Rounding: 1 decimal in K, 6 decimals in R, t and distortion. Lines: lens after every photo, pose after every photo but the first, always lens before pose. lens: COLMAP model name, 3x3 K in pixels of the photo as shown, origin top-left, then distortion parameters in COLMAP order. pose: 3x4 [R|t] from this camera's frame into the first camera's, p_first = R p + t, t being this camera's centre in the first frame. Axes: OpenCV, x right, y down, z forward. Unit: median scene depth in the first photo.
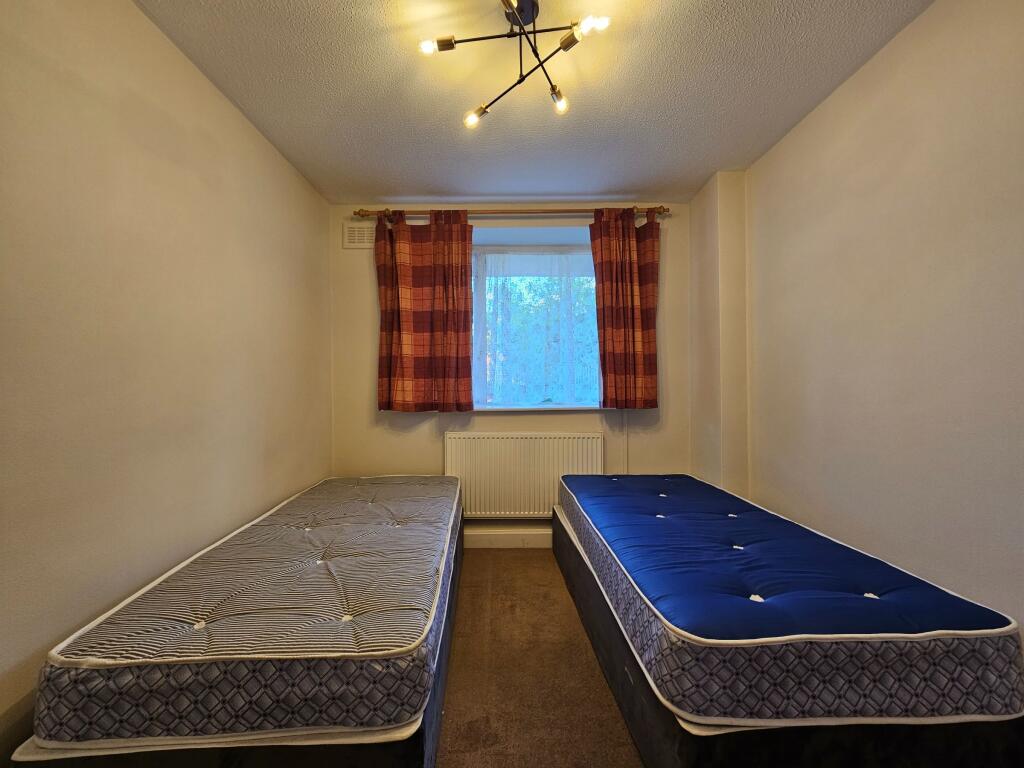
lens RADIAL K [[419.5, 0, 513.9], [0, 419.5, 383.7], [0, 0, 1]] dist [-0.002851, 0.000599]
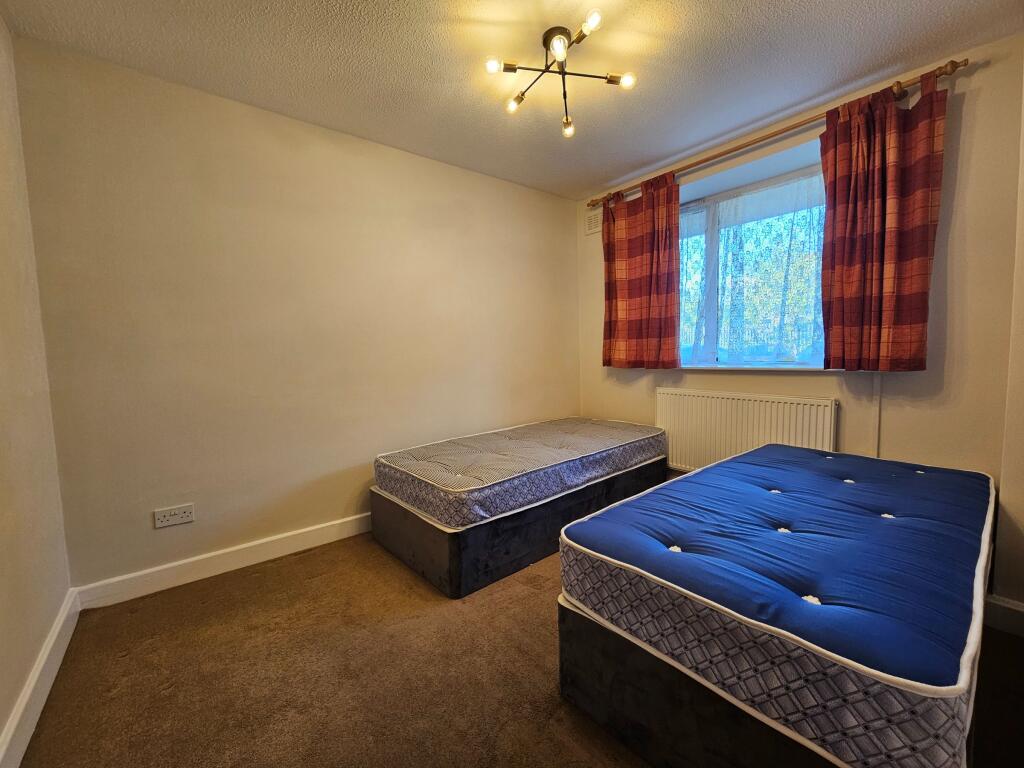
lens RADIAL K [[419.5, 0, 504.9], [0, 419.5, 382.1], [0, 0, 1]] dist [-0.002851, 0.000599]
pose [[0.614515, 0.049616, -0.787343, 0.464470], [0.025384, 0.996260, 0.082593, 0.000956], [0.788496, -0.070740, 0.610958, 0.024749]]
